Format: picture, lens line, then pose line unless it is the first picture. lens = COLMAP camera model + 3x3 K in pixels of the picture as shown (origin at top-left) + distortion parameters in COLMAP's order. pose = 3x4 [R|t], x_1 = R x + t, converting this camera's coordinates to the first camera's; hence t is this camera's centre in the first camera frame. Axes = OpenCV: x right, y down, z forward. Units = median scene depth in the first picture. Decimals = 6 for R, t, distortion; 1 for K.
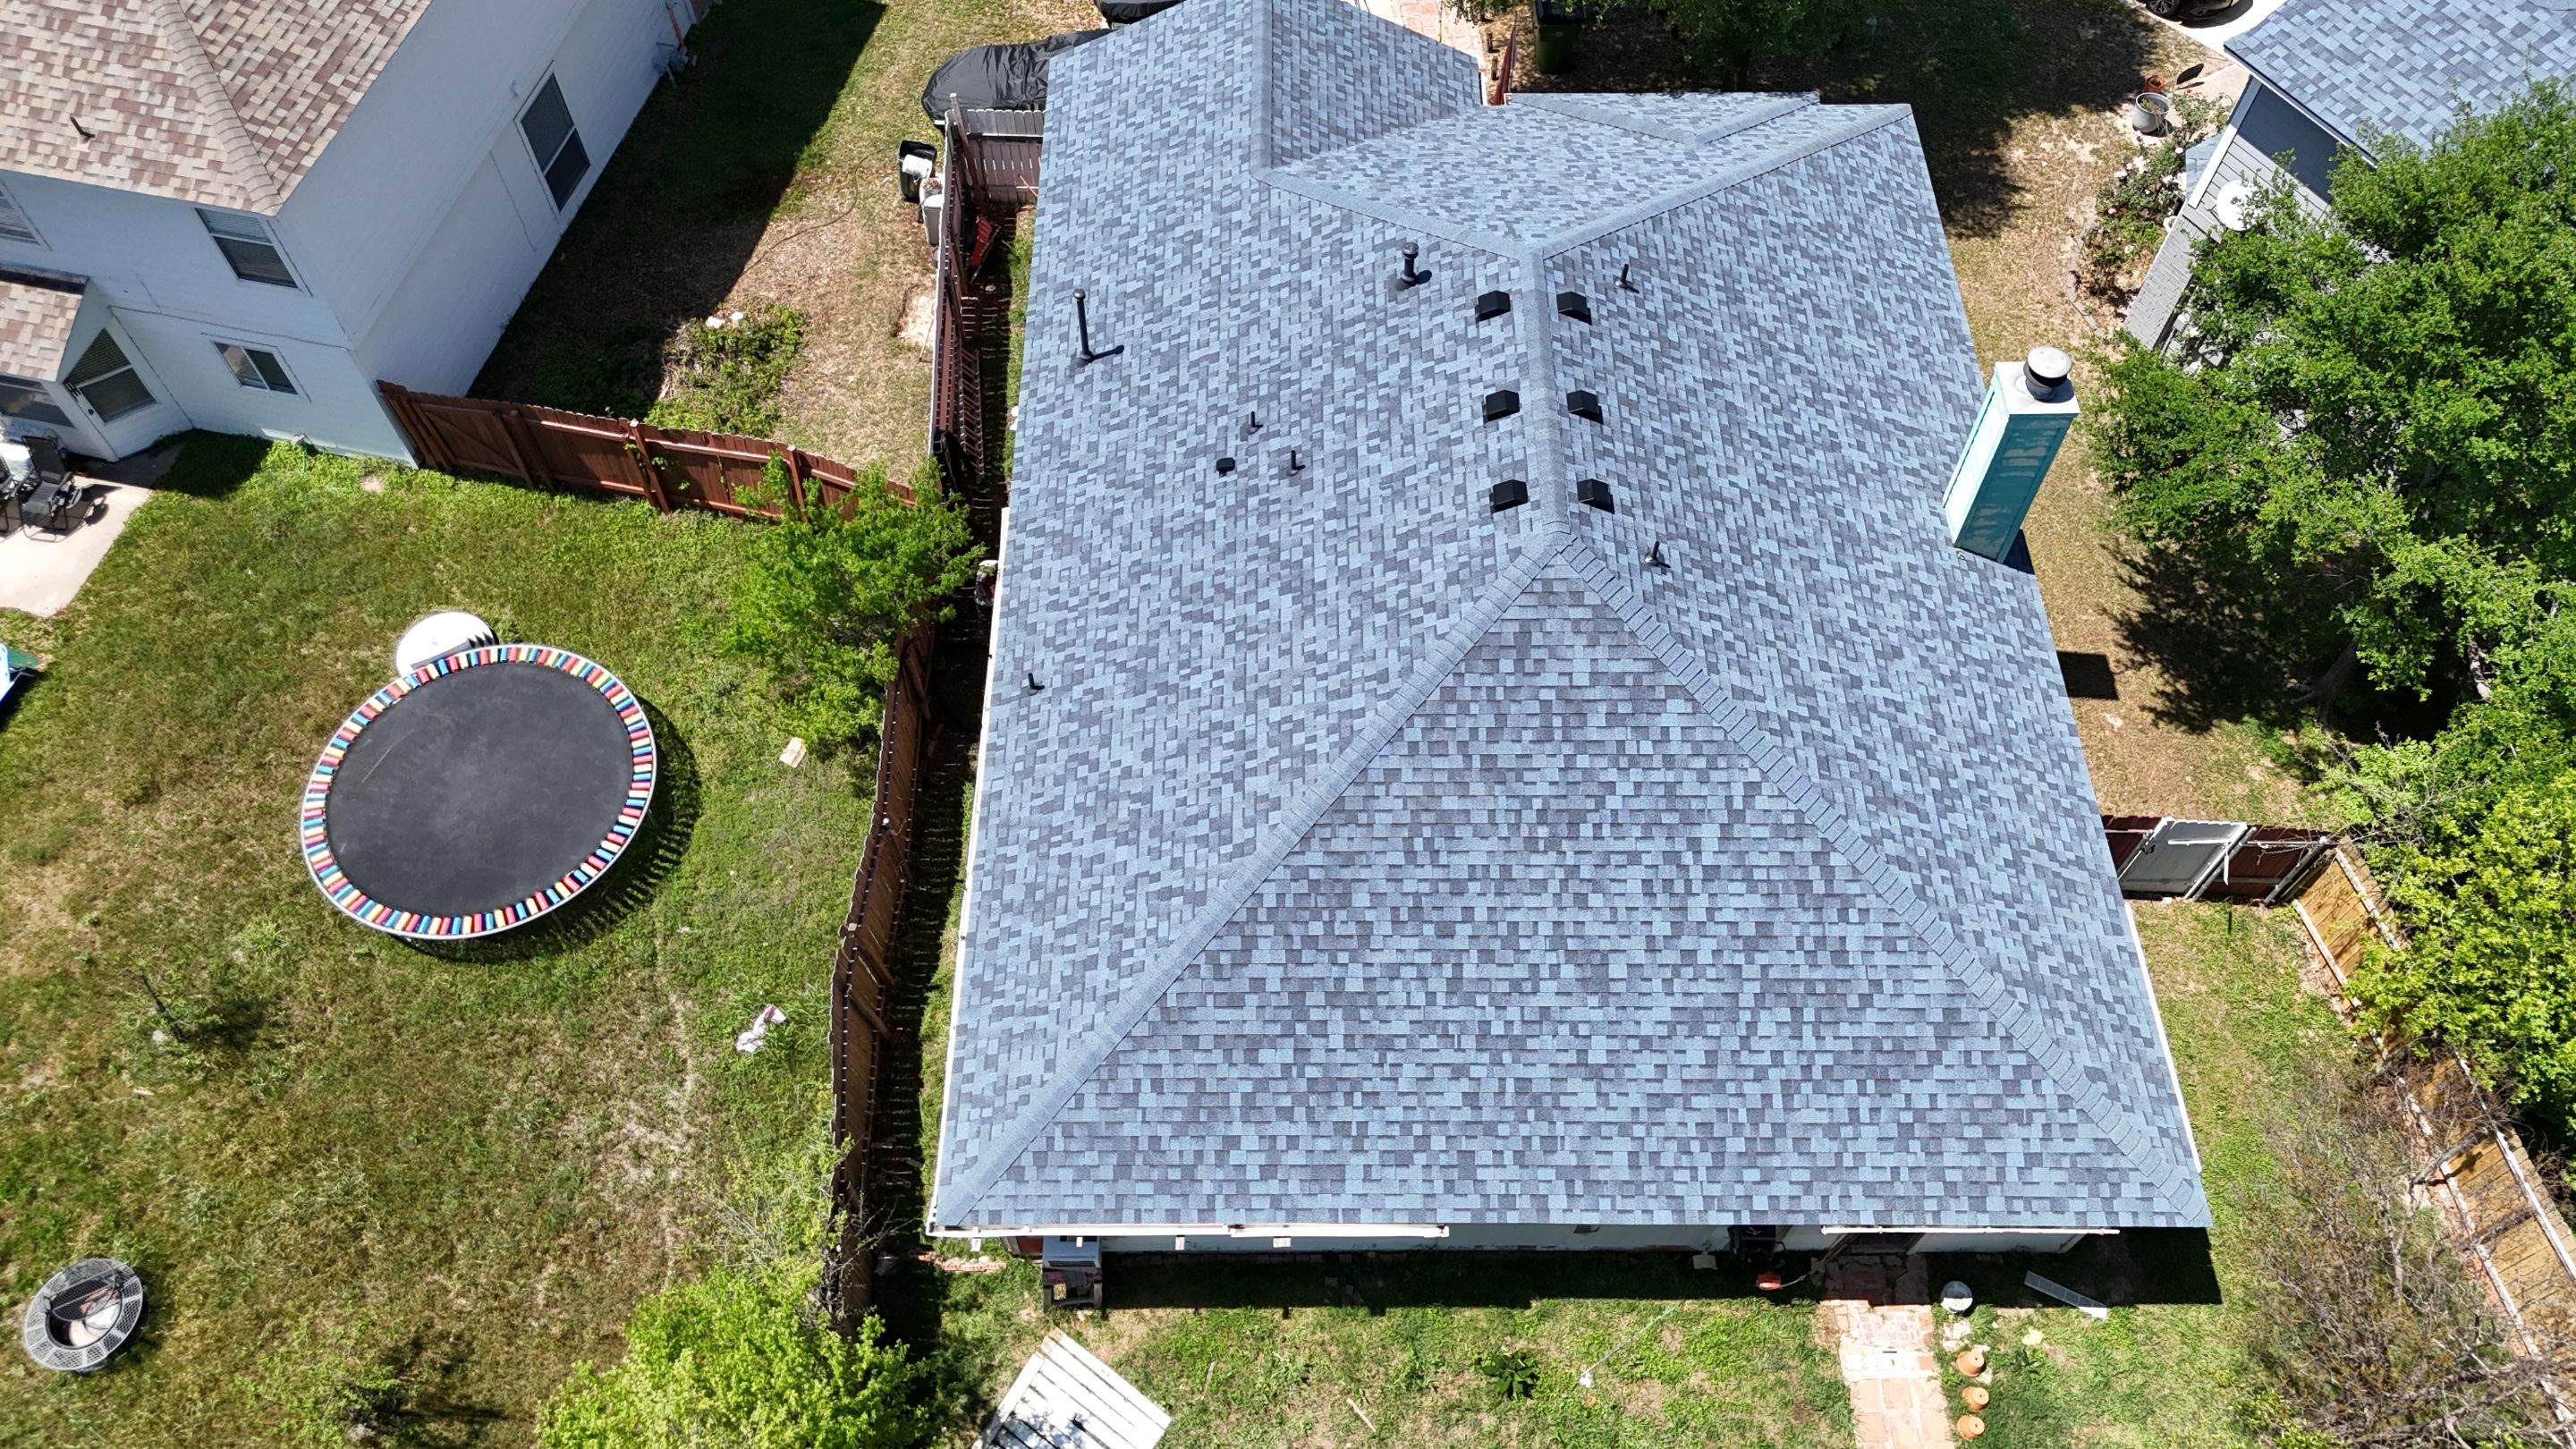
lens RADIAL K [[1893.5, 0, 1288.6], [0, 1893.5, 732.4], [0, 0, 1]] dist [0.077846, -0.075186]
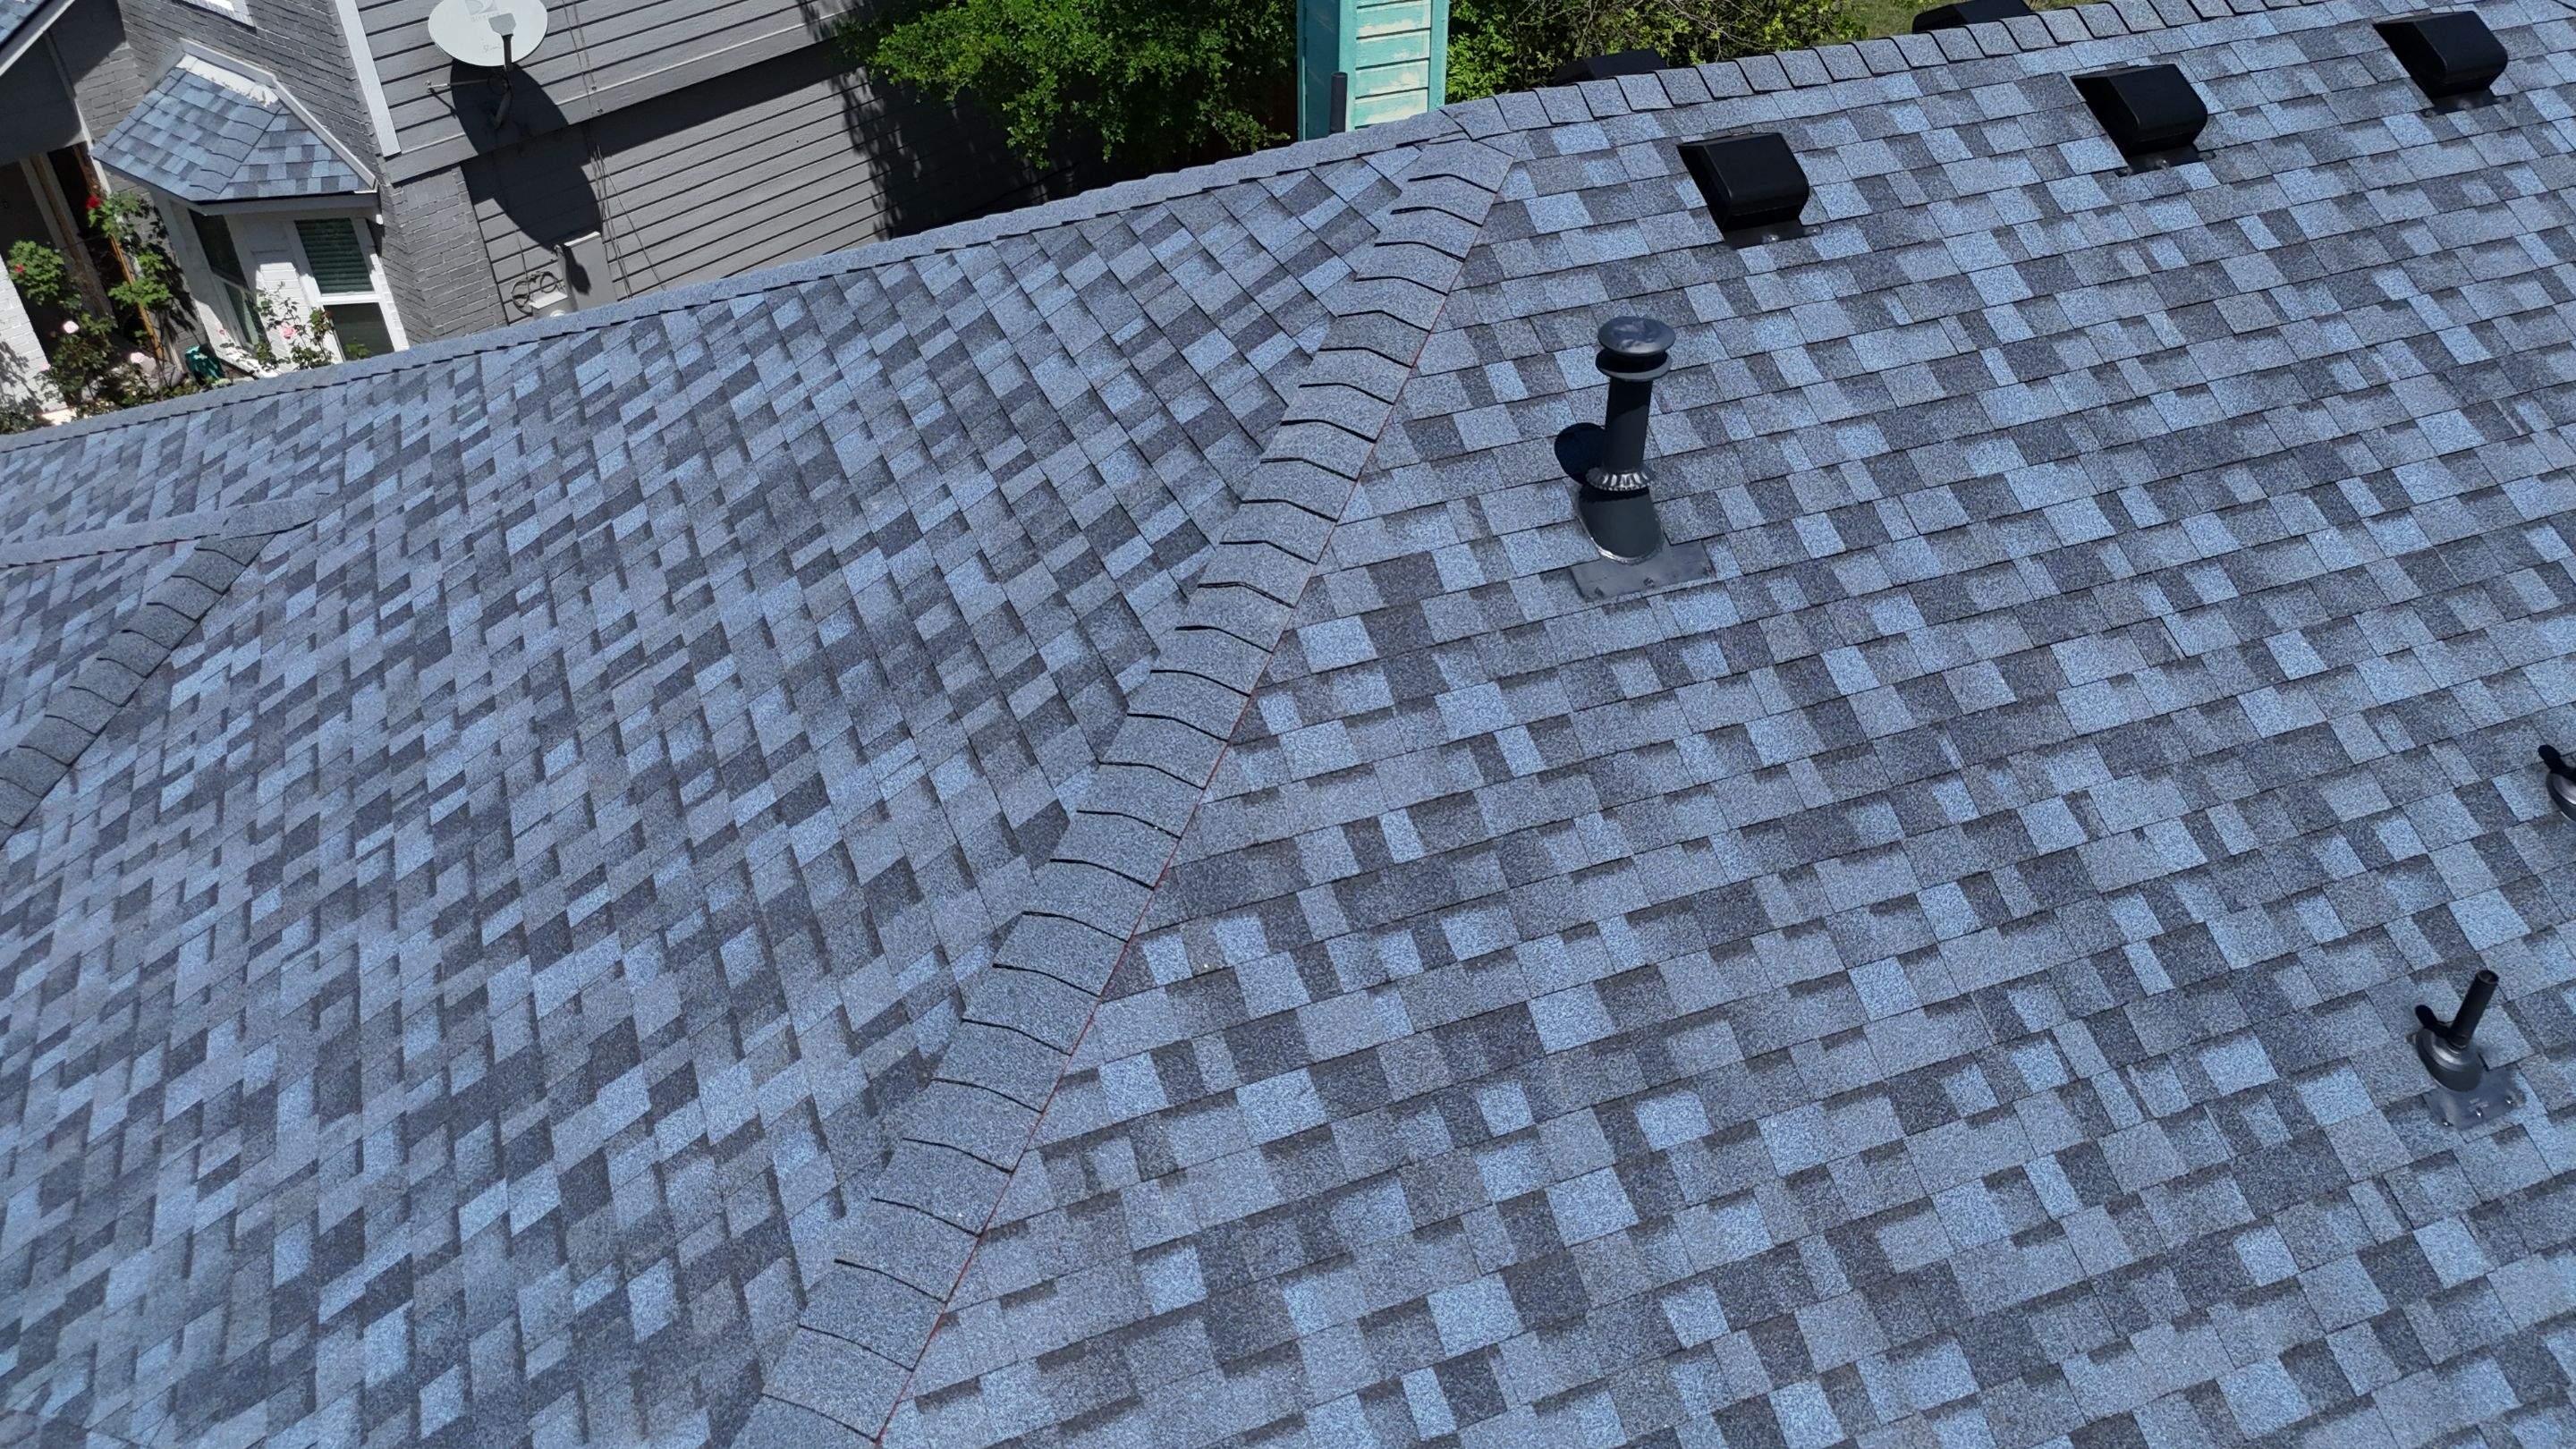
lens RADIAL K [[1893.5, 0, 1289.5], [0, 1893.5, 723.7], [0, 0, 1]] dist [0.077846, -0.075186]
pose [[-0.353948, -0.564950, 0.745354, -0.122973], [0.796756, 0.235217, 0.556644, -0.427395], [-0.489796, 0.790888, 0.366873, 1.035320]]
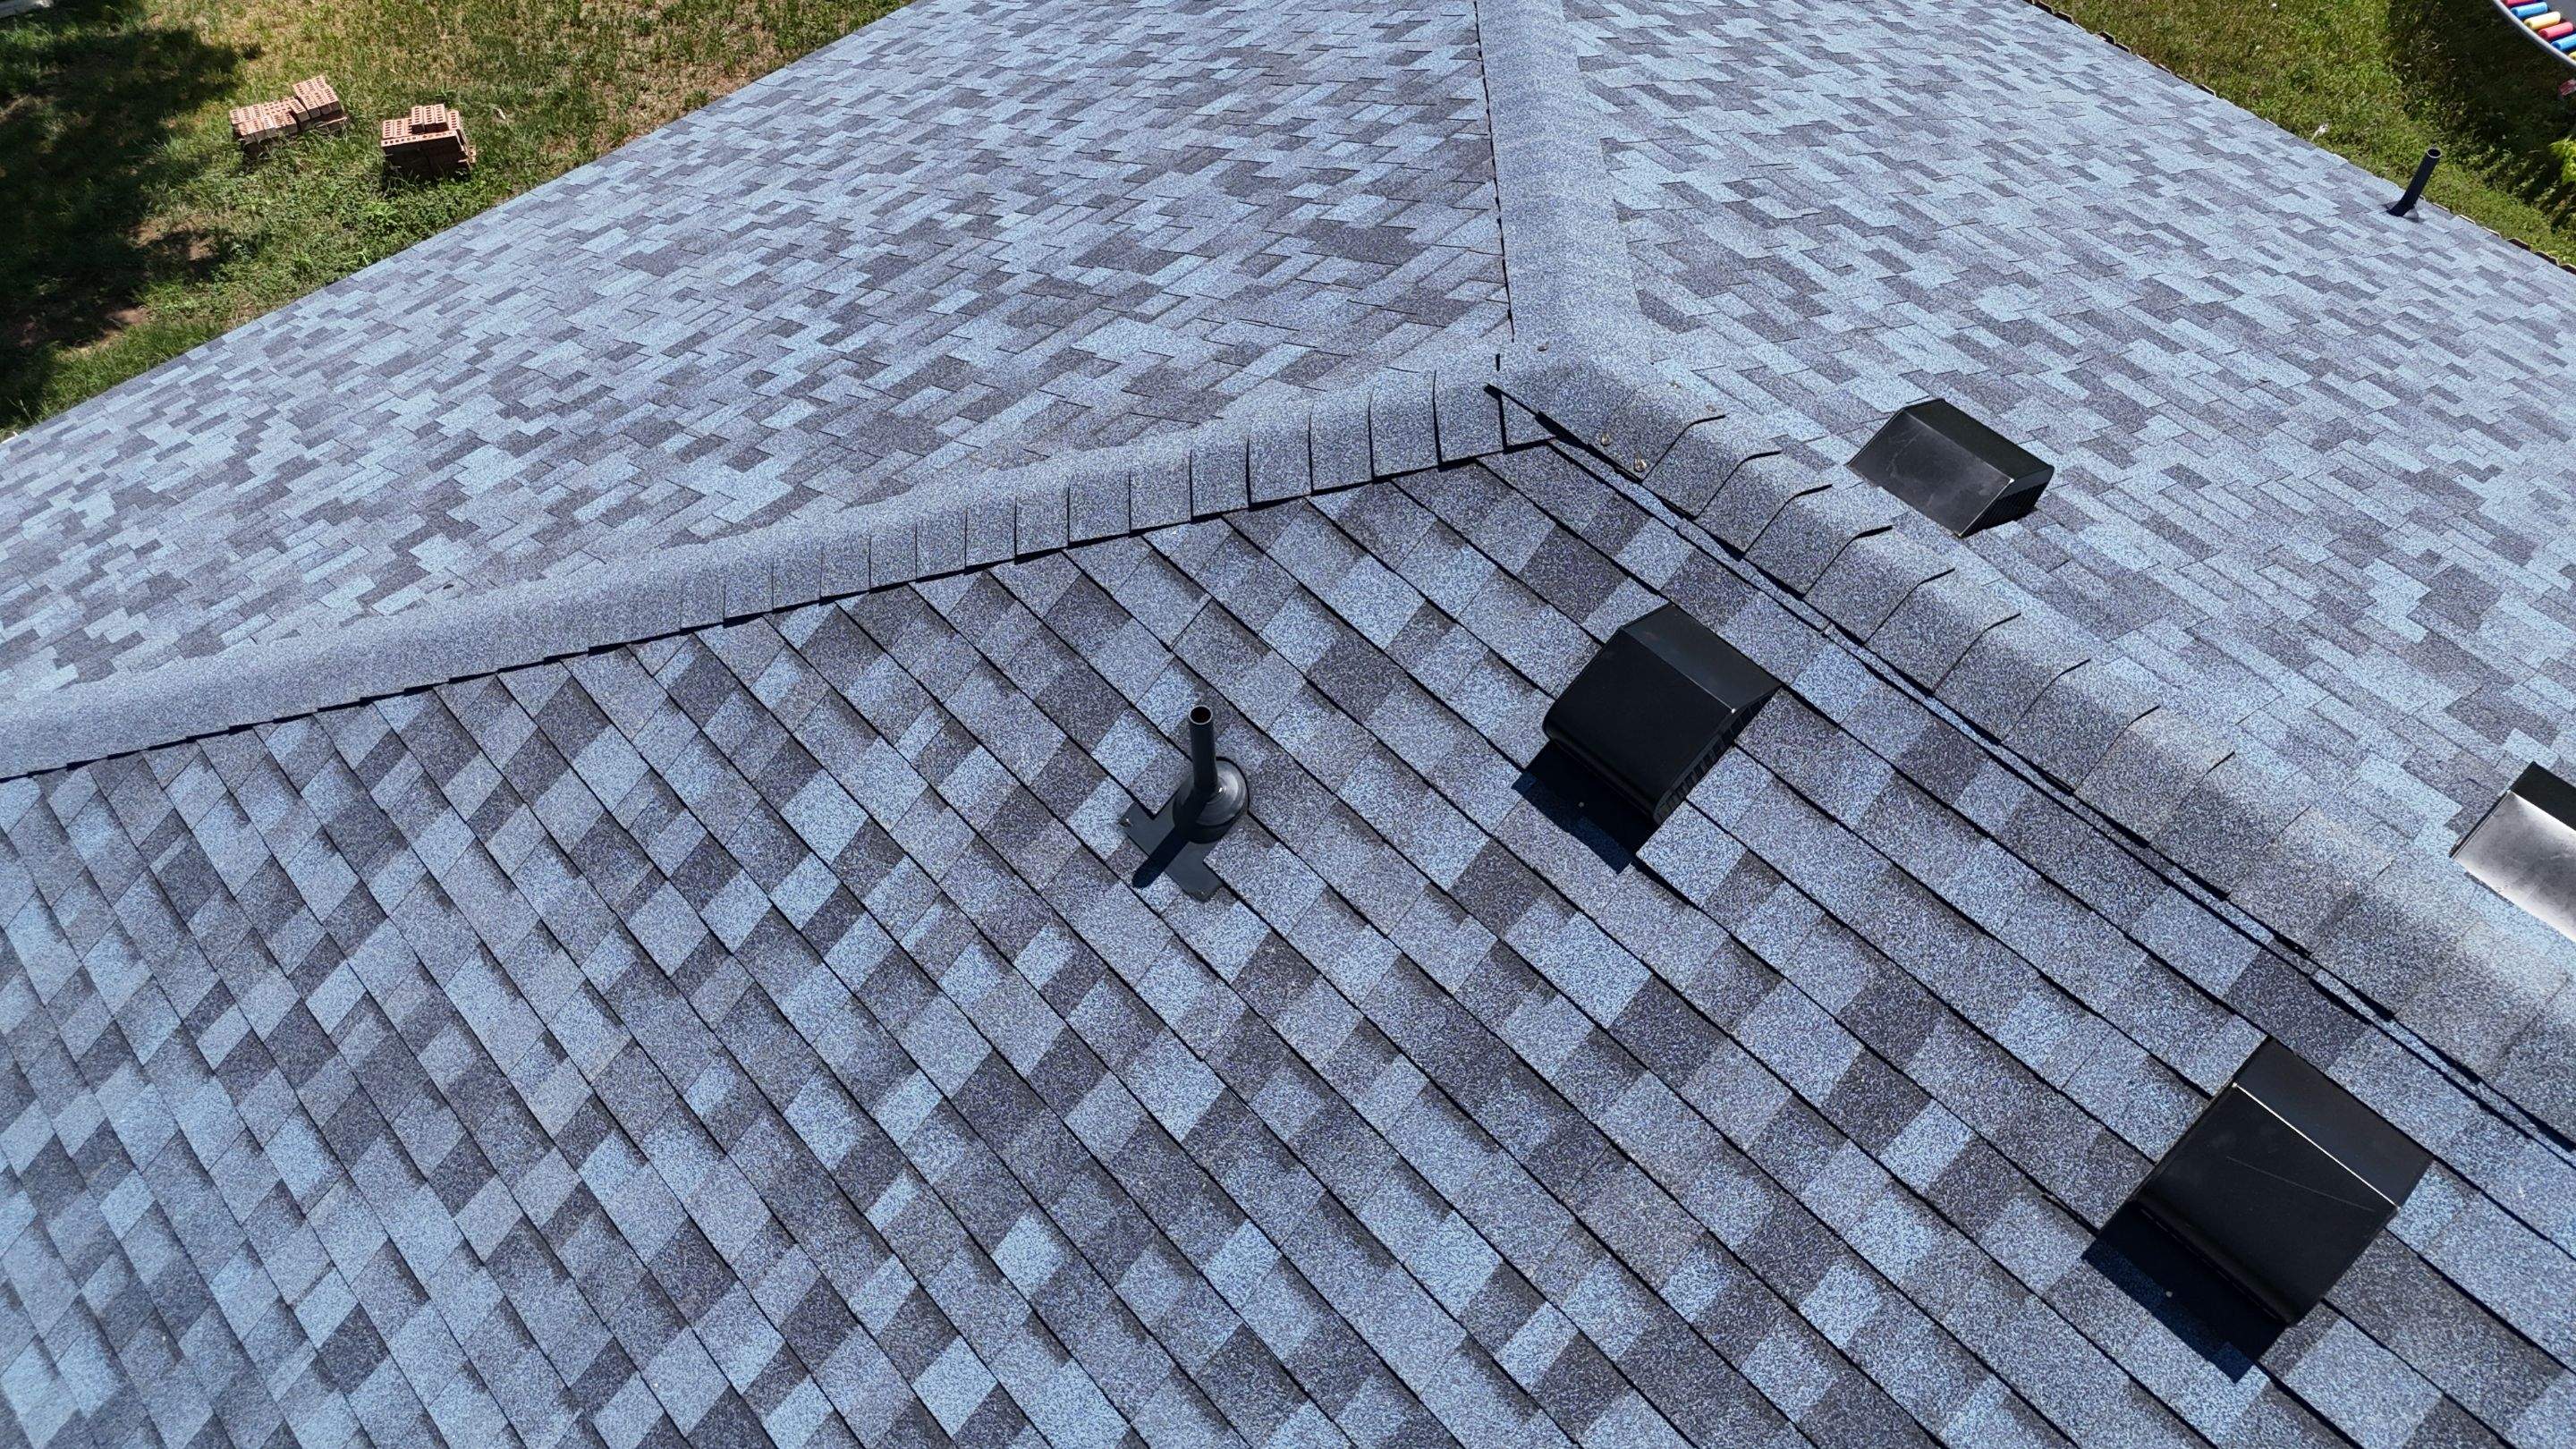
lens RADIAL K [[1893.5, 0, 1293.6], [0, 1893.5, 721.6], [0, 0, 1]] dist [0.077846, -0.075186]
pose [[-0.741720, 0.544141, -0.392126, 0.248433], [-0.558931, -0.178298, 0.809818, -0.242151], [0.370740, 0.819830, 0.436384, 0.884441]]
